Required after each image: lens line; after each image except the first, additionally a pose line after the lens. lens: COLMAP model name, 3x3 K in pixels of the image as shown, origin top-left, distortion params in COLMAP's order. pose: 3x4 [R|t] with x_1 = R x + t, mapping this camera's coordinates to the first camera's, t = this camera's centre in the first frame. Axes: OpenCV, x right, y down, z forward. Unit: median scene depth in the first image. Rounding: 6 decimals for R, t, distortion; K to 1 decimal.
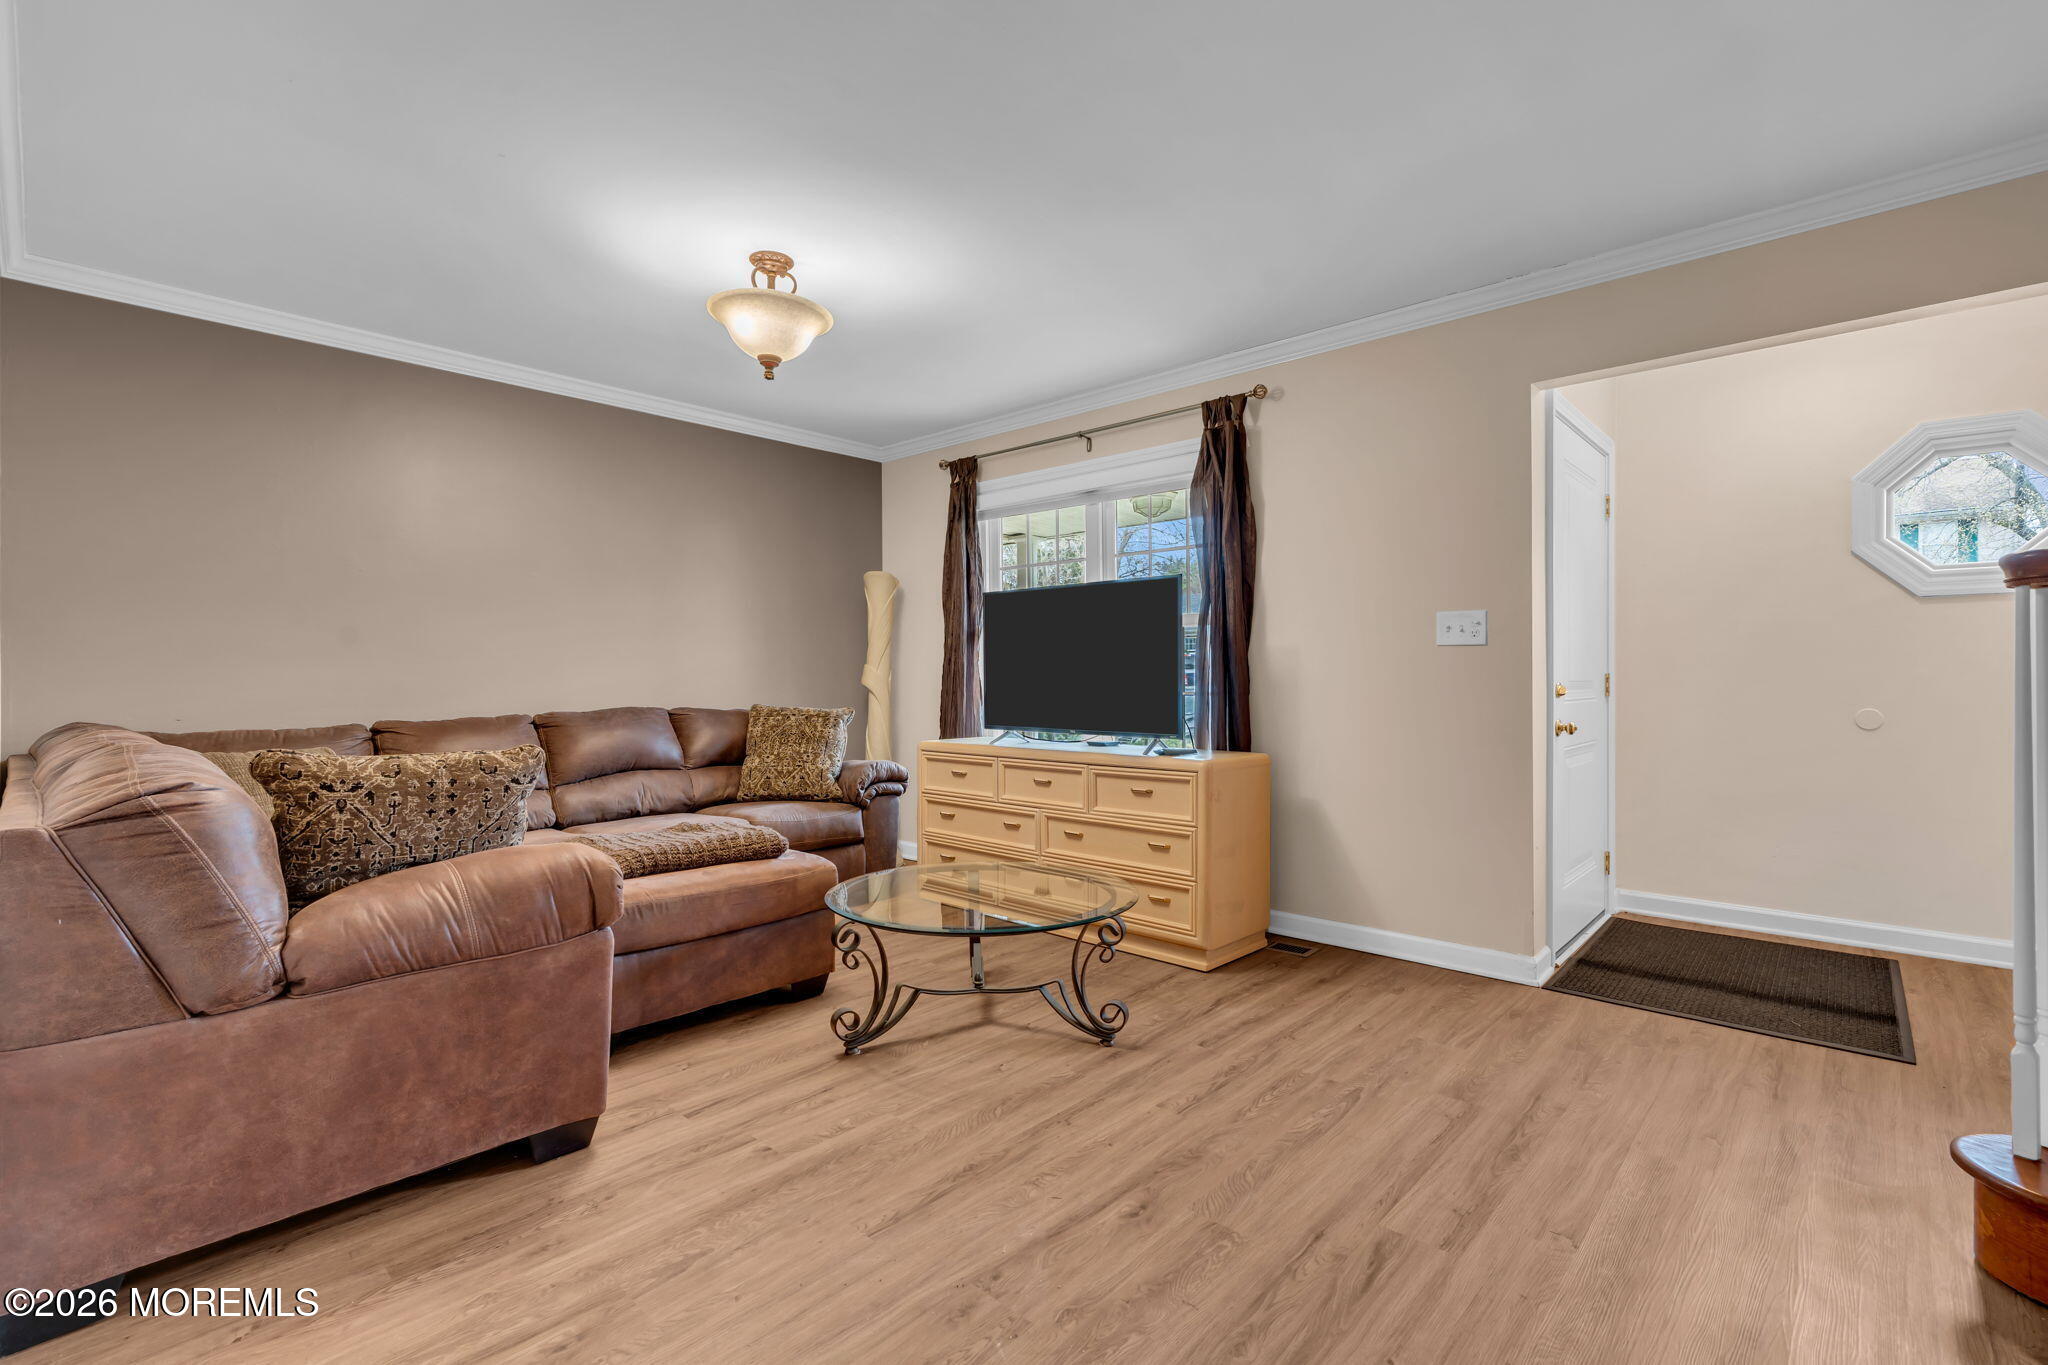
lens RADIAL K [[920.9, 0, 1023.5], [0, 920.9, 680.2], [0, 0, 1]] dist [-0.002752, 0.001102]
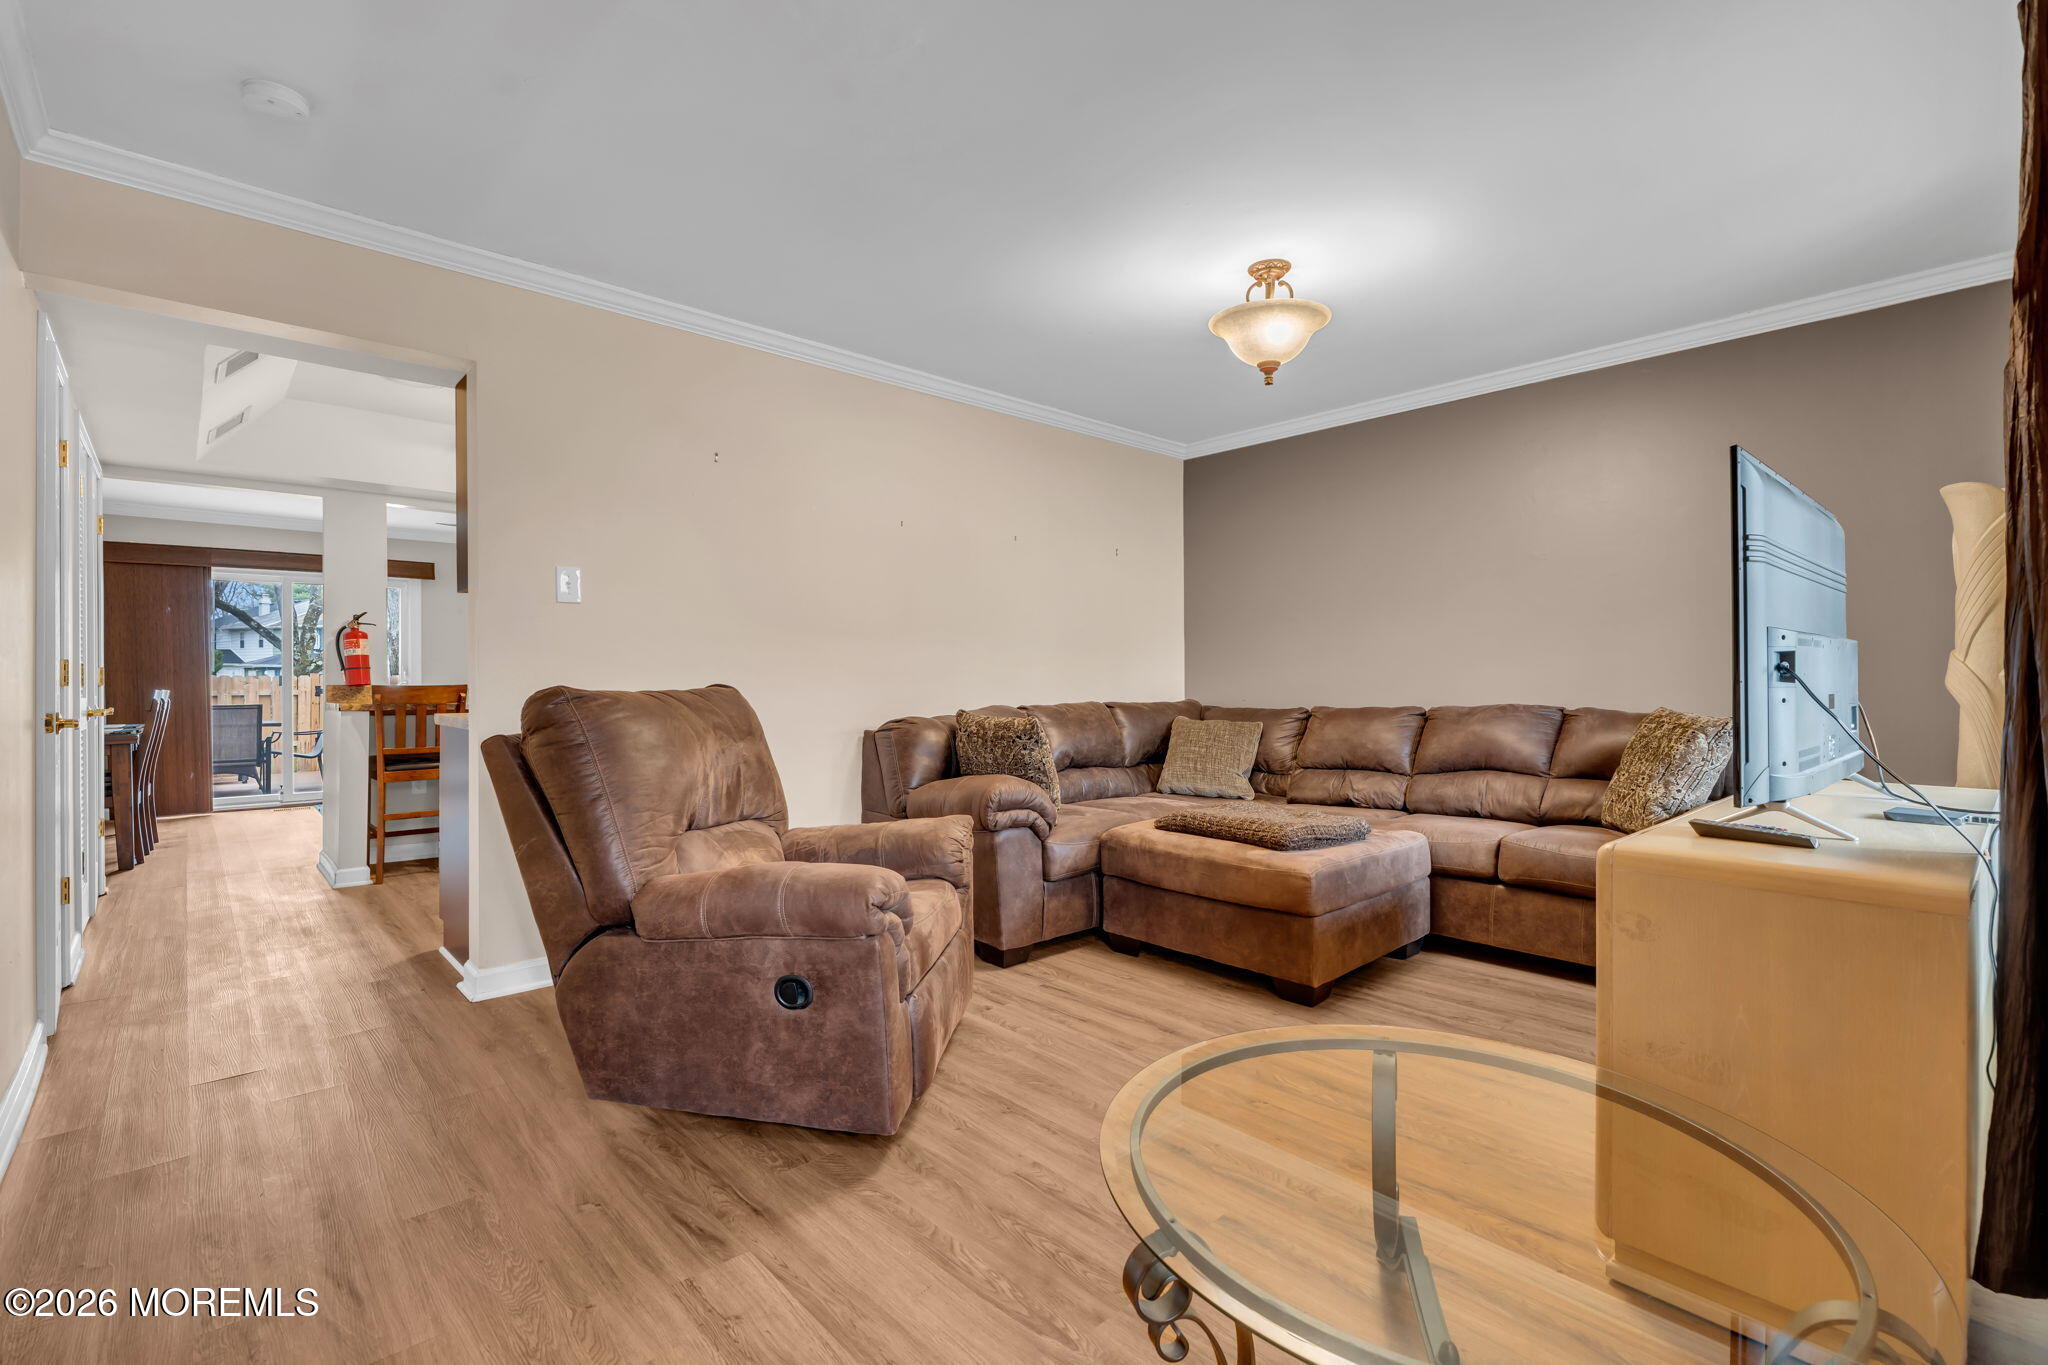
lens RADIAL K [[920.9, 0, 1023.5], [0, 920.9, 680.2], [0, 0, 1]] dist [-0.002752, 0.001102]
pose [[-0.084008, 0.005016, -0.996452, 0.903569], [0.002114, 0.999986, 0.004855, -0.001925], [0.996463, -0.001698, -0.084017, 0.942846]]
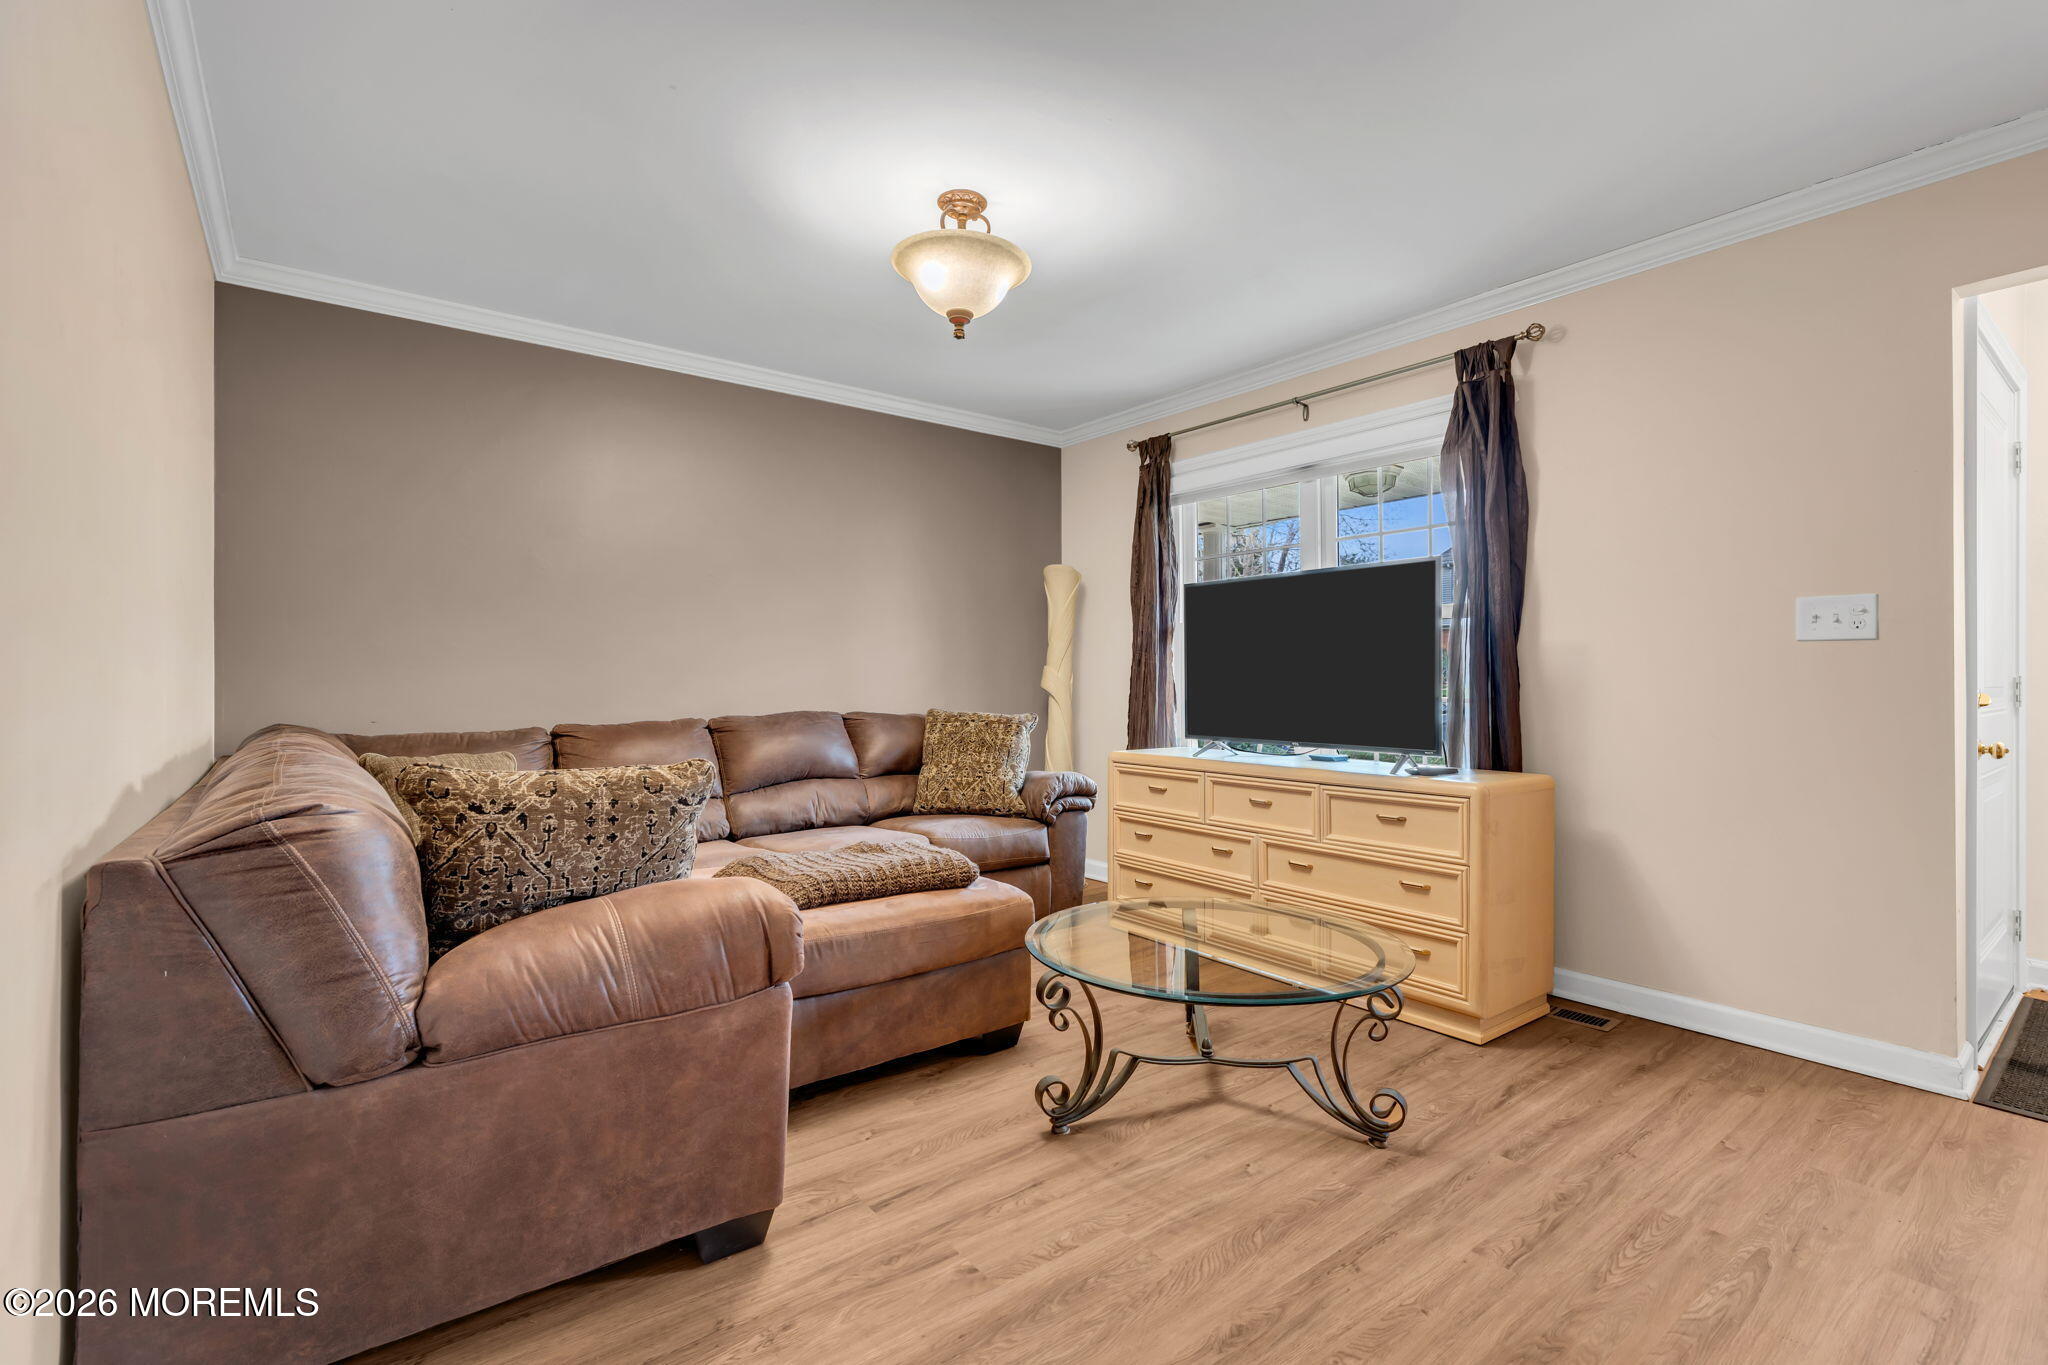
lens RADIAL K [[920.9, 0, 1023.5], [0, 920.9, 680.2], [0, 0, 1]] dist [-0.002752, 0.001102]
pose [[0.986541, 0.002156, -0.163501, -0.084931], [-0.002578, 0.999994, -0.002368, -0.001191], [0.163495, 0.002757, 0.986540, 0.174724]]
